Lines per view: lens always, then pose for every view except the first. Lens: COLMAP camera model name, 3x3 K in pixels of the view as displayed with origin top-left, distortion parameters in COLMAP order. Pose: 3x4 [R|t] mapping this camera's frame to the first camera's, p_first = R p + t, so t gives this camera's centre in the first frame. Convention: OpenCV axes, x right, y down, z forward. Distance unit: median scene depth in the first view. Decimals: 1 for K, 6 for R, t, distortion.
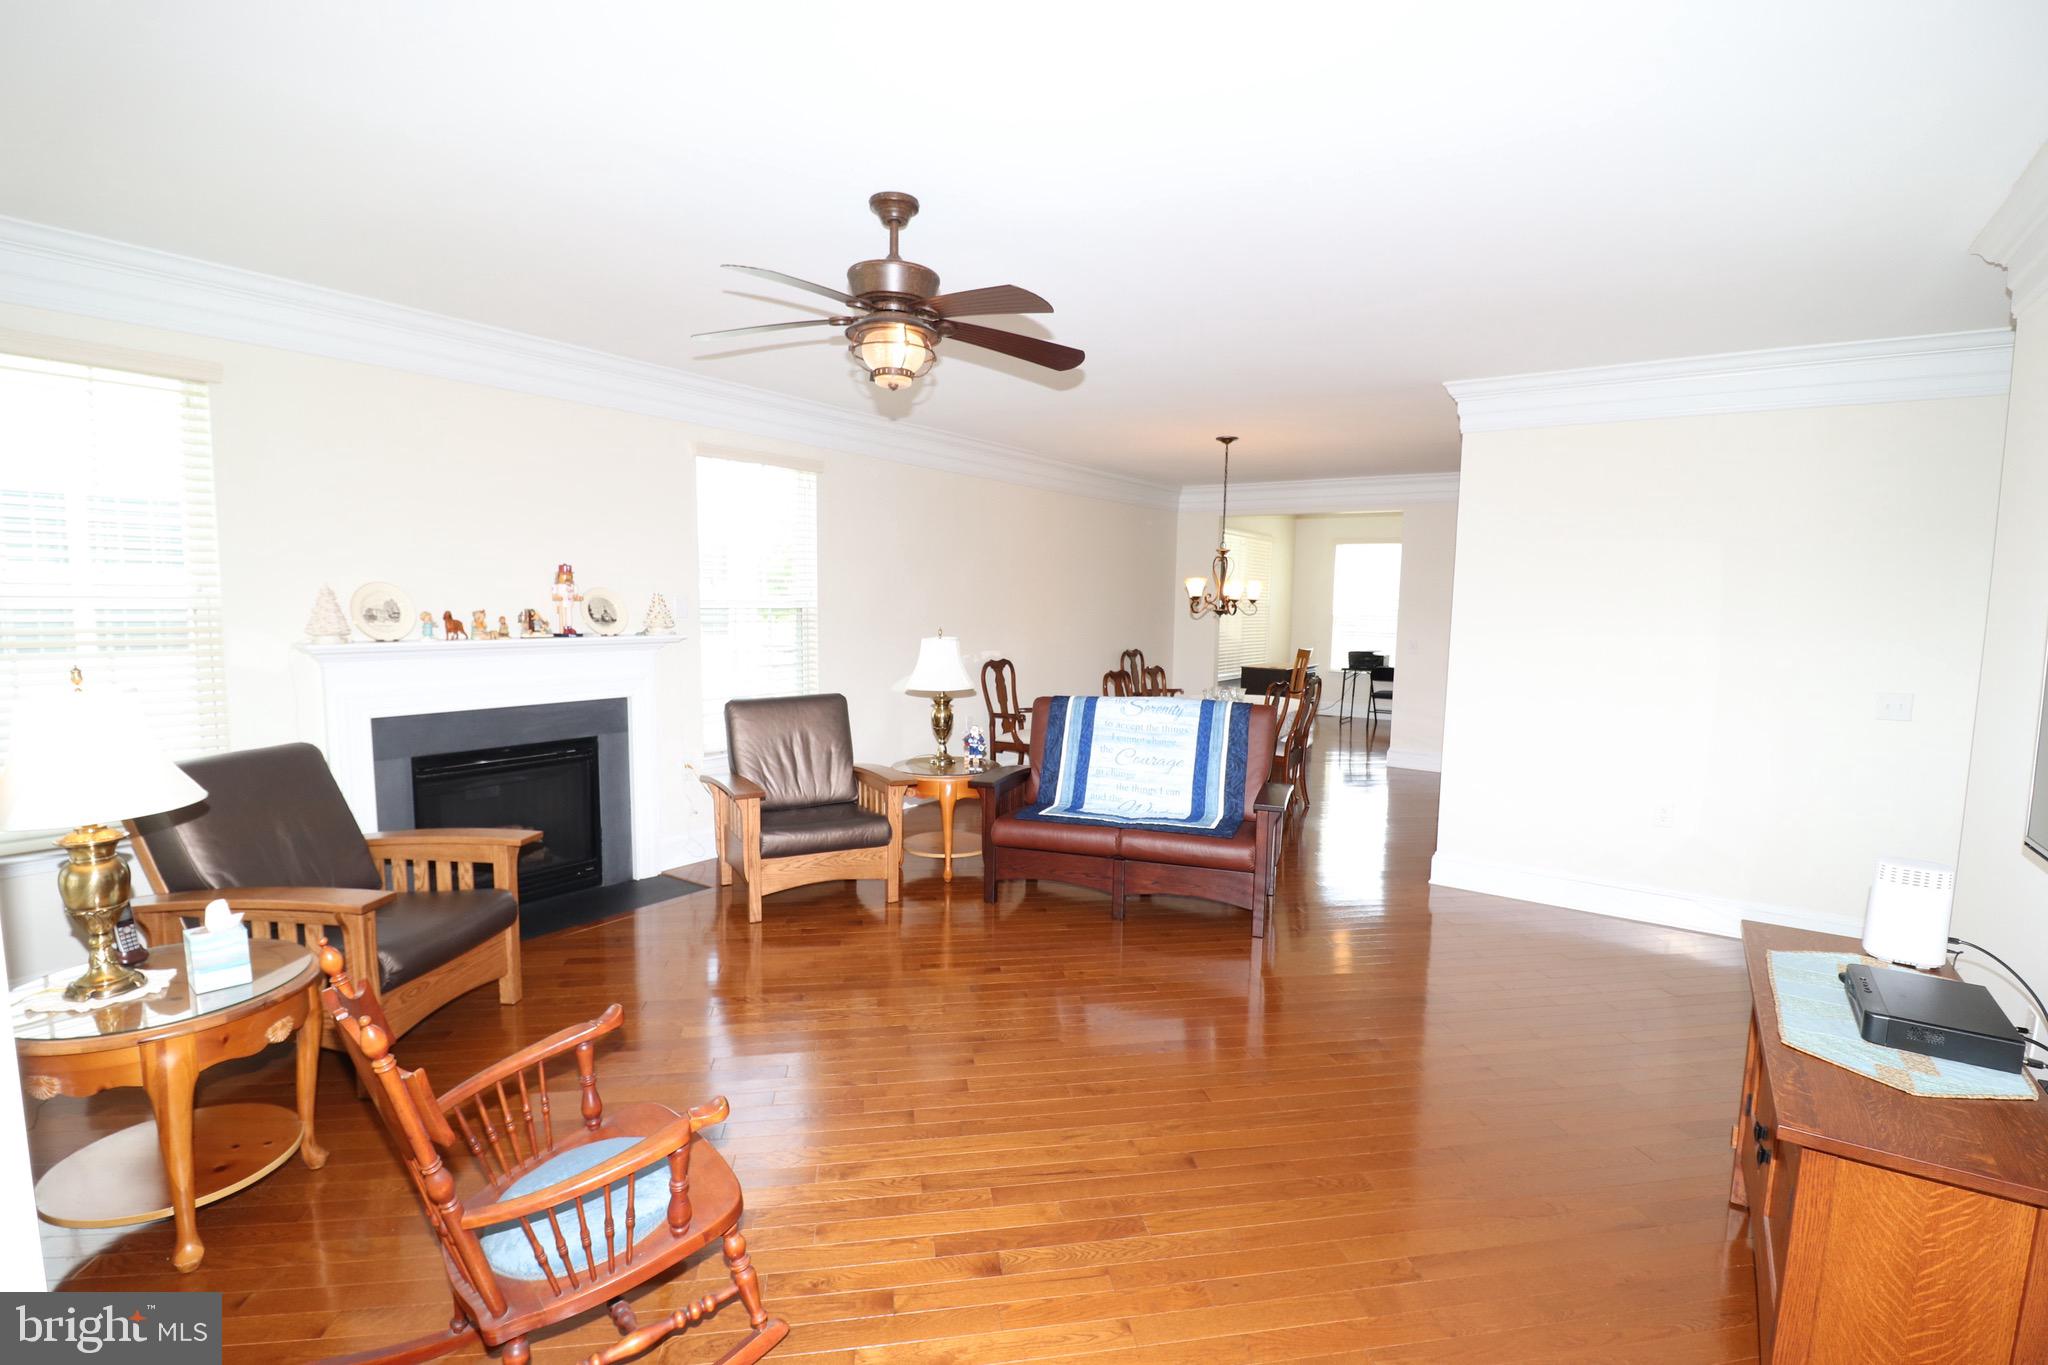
lens RADIAL K [[958.7, 0, 1045.8], [0, 958.7, 698.6], [0, 0, 1]] dist [-0.002590, -0.001377]
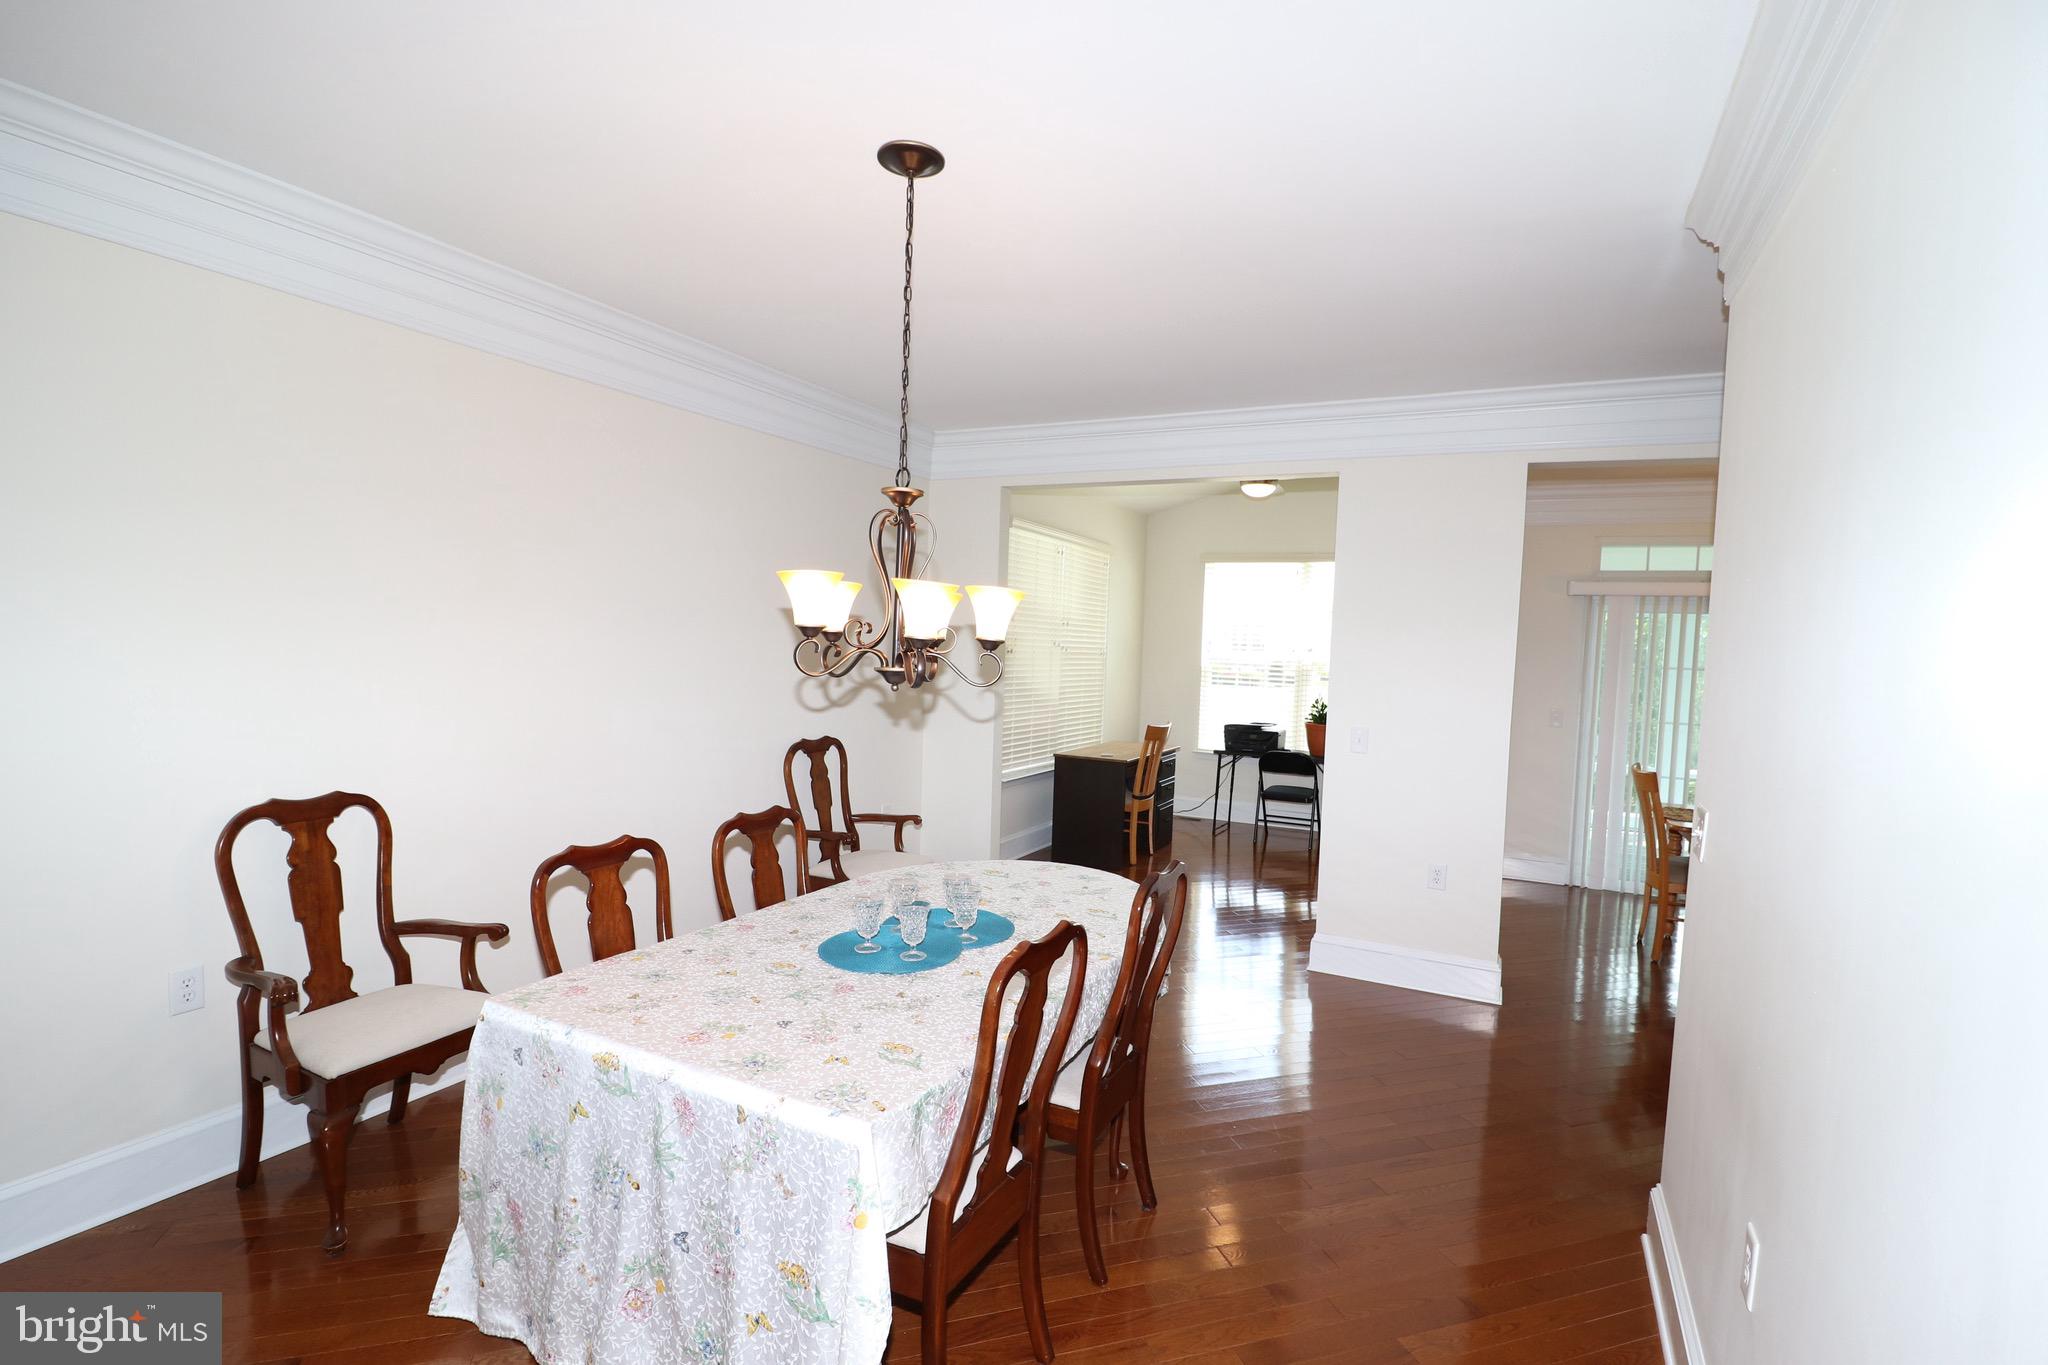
lens RADIAL K [[958.7, 0, 1045.8], [0, 958.7, 698.6], [0, 0, 1]] dist [-0.002590, -0.001377]
pose [[0.990821, 0.007678, 0.134963, 0.115838], [-0.001606, 0.998984, -0.045040, -0.040679], [-0.135172, 0.044410, 0.989826, 0.401157]]
